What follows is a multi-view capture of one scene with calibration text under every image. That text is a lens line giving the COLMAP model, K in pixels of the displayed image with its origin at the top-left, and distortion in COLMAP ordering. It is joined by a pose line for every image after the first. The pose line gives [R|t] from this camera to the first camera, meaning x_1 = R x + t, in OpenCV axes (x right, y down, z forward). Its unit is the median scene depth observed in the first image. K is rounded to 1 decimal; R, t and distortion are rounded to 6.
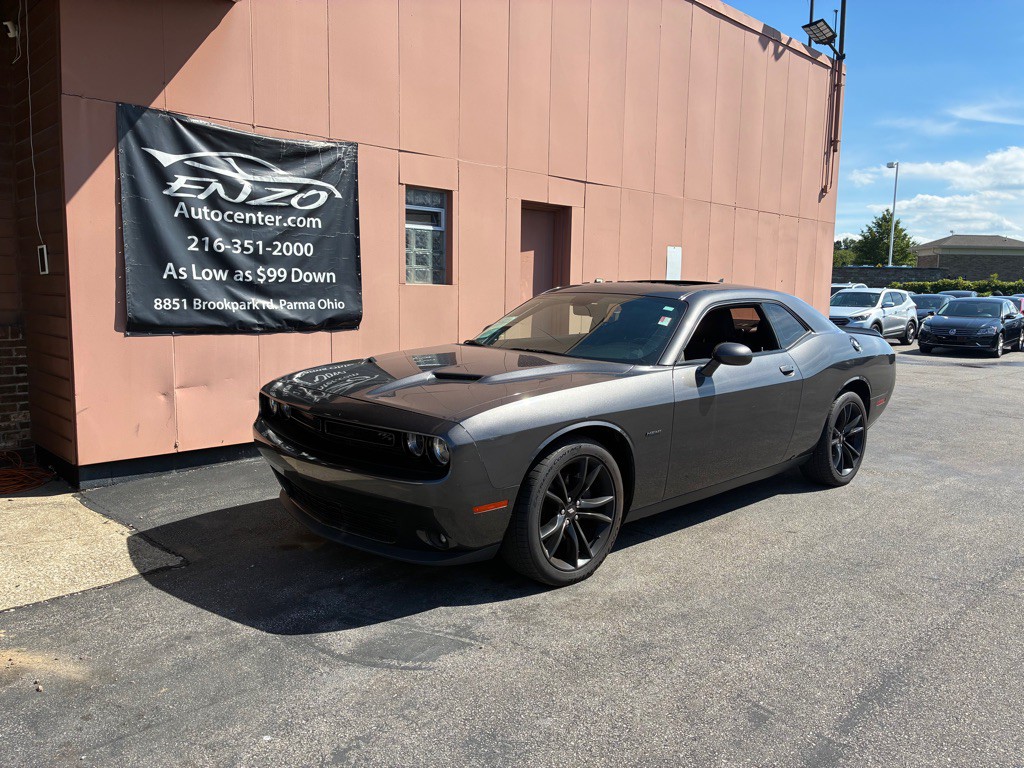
lens RADIAL K [[773.2, 0, 513.2], [0, 773.2, 371.1], [0, 0, 1]] dist [0.043208, -0.055671]
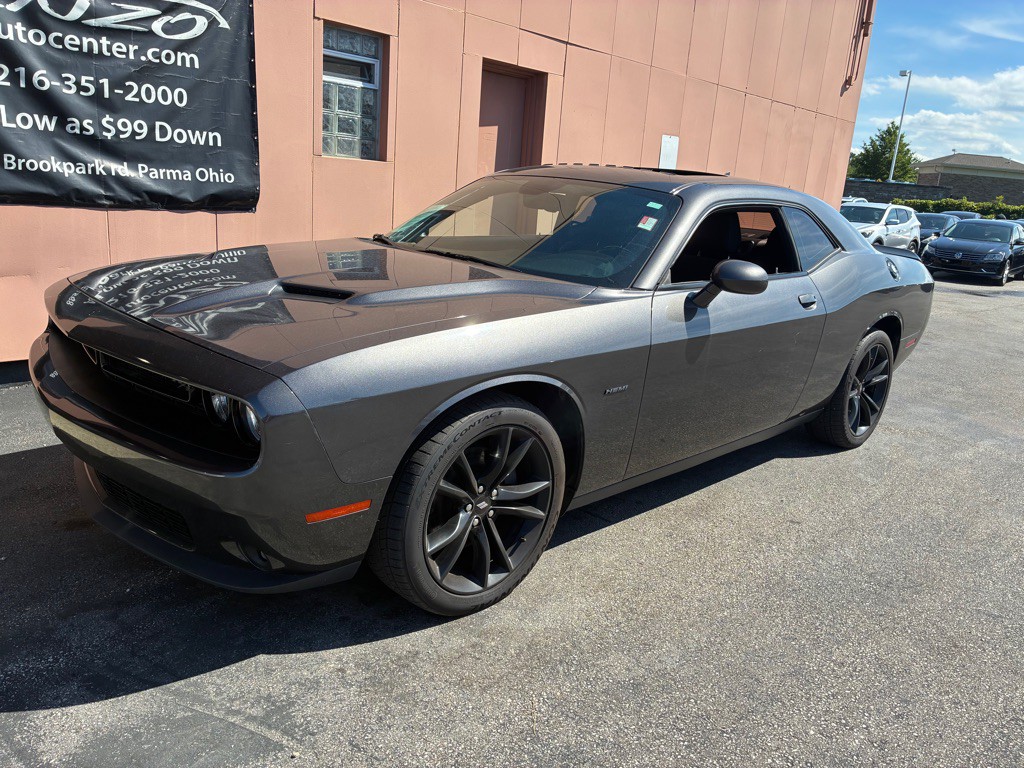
lens RADIAL K [[773.2, 0, 520.8], [0, 773.2, 377.0], [0, 0, 1]] dist [0.043208, -0.055671]
pose [[0.998030, 0.051957, 0.035176, 0.051698], [-0.056289, 0.989093, 0.136114, -0.013230], [-0.027720, -0.137826, 0.990069, 0.235318]]
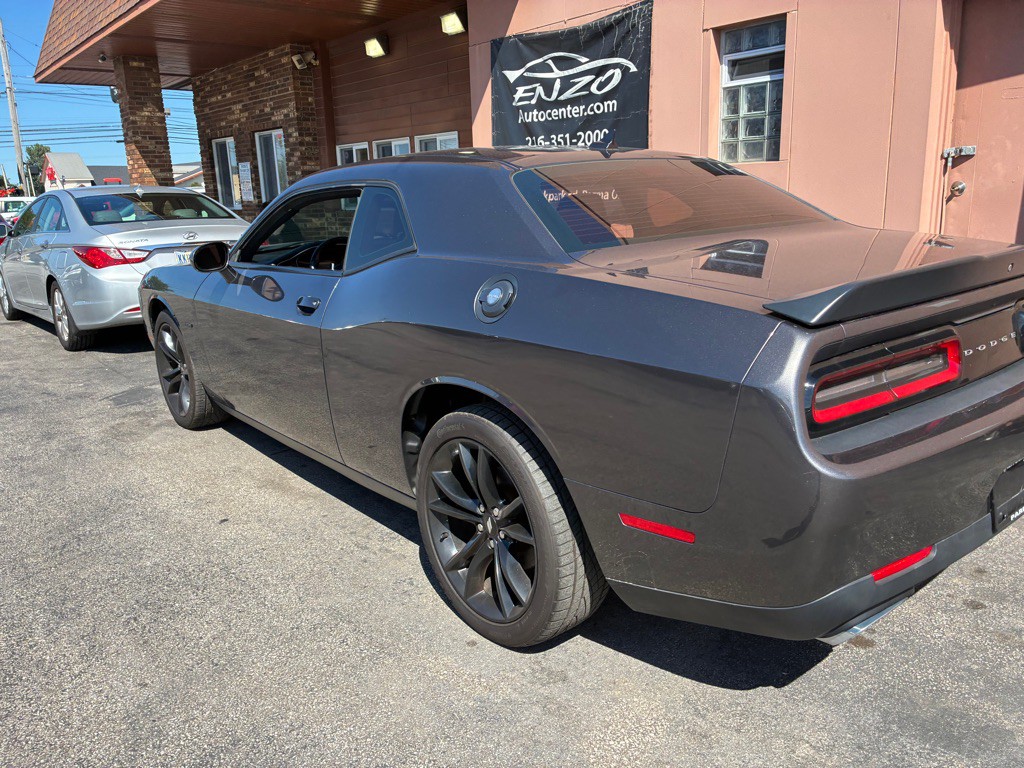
lens RADIAL K [[773.2, 0, 523.9], [0, 773.2, 374.5], [0, 0, 1]] dist [0.043208, -0.055671]
pose [[-0.065757, 0.217507, -0.973841, 0.806410], [-0.078226, 0.971826, 0.222339, -0.080693], [0.994765, 0.090800, -0.046889, 1.044404]]
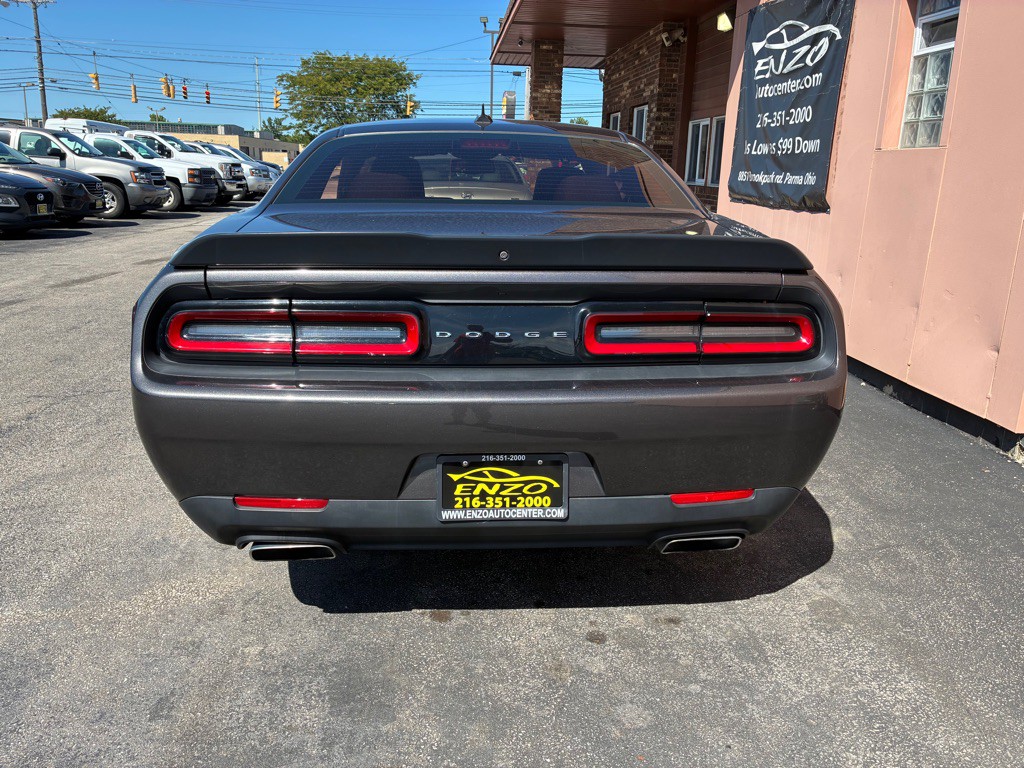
lens RADIAL K [[773.2, 0, 518.3], [0, 773.2, 375.1], [0, 0, 1]] dist [0.043208, -0.055671]
pose [[-0.630213, 0.167427, -0.758156, 0.695829], [-0.120886, 0.943406, 0.308822, -0.118771], [0.766954, 0.286274, -0.574307, 1.433248]]
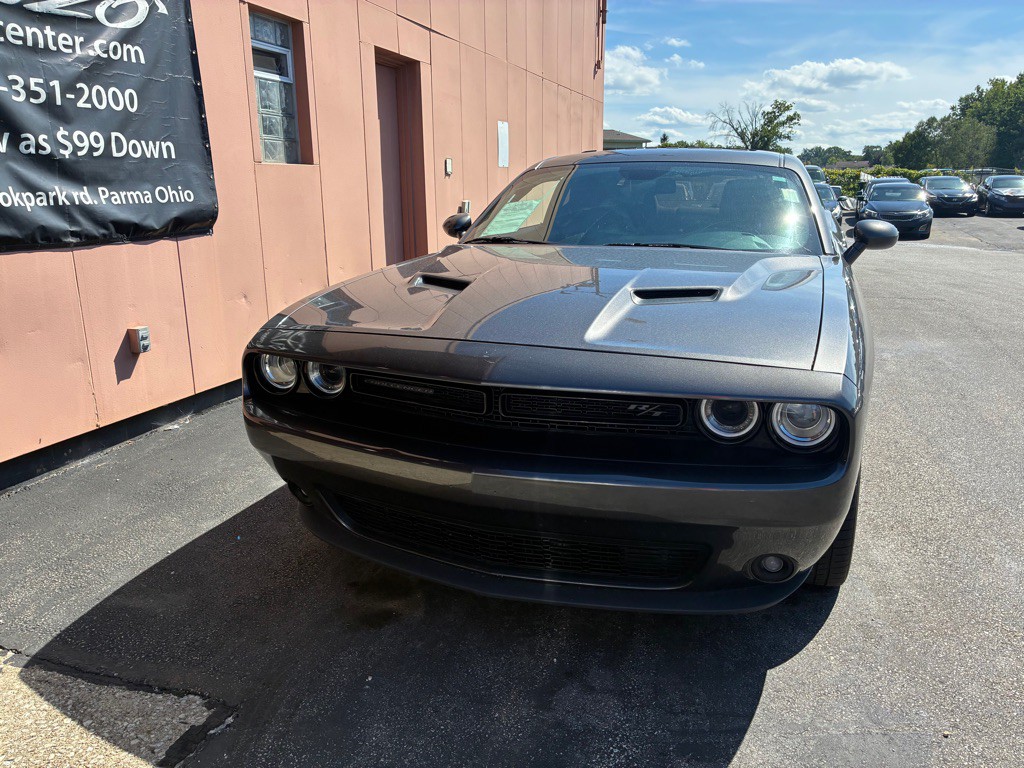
lens RADIAL K [[775.2, 0, 515.5], [0, 775.2, 382.4], [0, 0, 1]] dist [0.040580, -0.060554]
pose [[0.897258, -0.131073, 0.421602, -0.300522], [0.070623, 0.985229, 0.155999, -0.017753], [-0.435822, -0.110197, 0.893262, 0.338572]]
